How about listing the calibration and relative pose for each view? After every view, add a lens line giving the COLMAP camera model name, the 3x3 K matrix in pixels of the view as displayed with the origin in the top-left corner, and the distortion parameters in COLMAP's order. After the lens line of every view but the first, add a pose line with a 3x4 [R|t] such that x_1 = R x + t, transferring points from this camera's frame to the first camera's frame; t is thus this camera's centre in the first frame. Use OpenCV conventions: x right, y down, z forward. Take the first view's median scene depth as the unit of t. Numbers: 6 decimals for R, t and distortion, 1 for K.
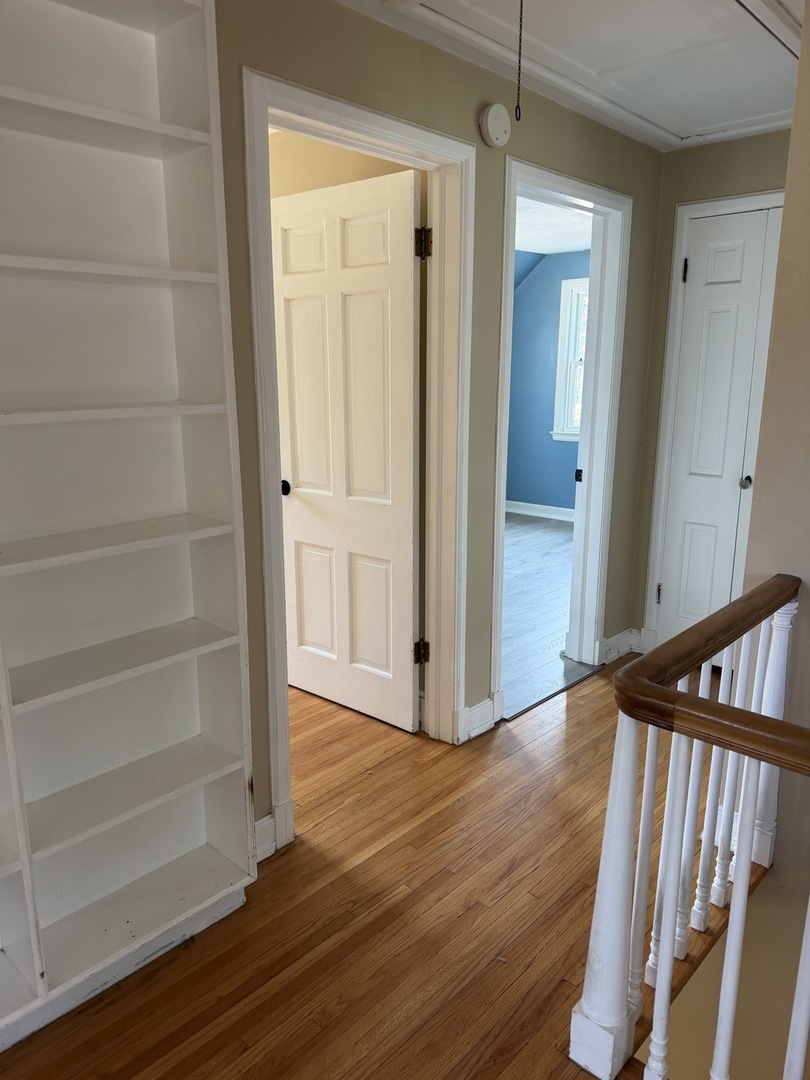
lens RADIAL K [[768.0, 0, 405.1], [0, 768.0, 541.6], [0, 0, 1]] dist [0.036227, -0.017380]
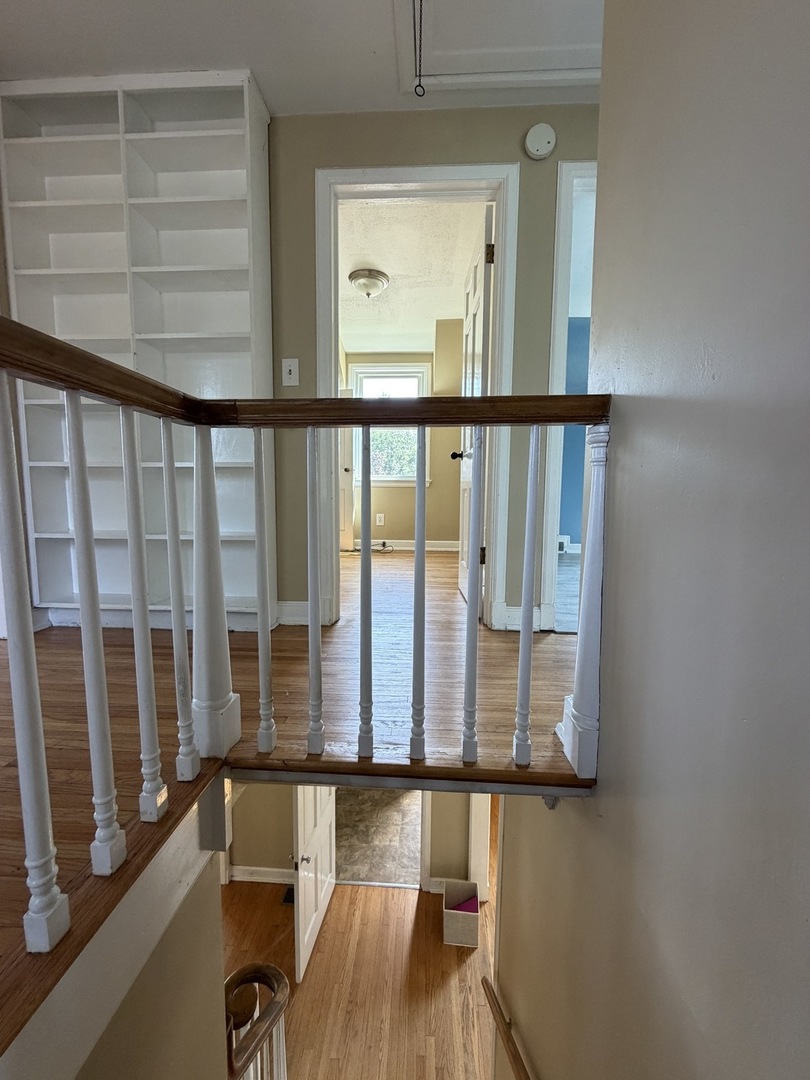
lens RADIAL K [[434.8, 0, 402.6], [0, 434.8, 541.8], [0, 0, 1]] dist [-0.000648, -0.000078]
pose [[0.633911, 0.087094, -0.768486, 0.600423], [-0.189295, 0.980890, -0.044980, 0.212134], [0.749883, 0.173984, 0.638283, 0.471799]]
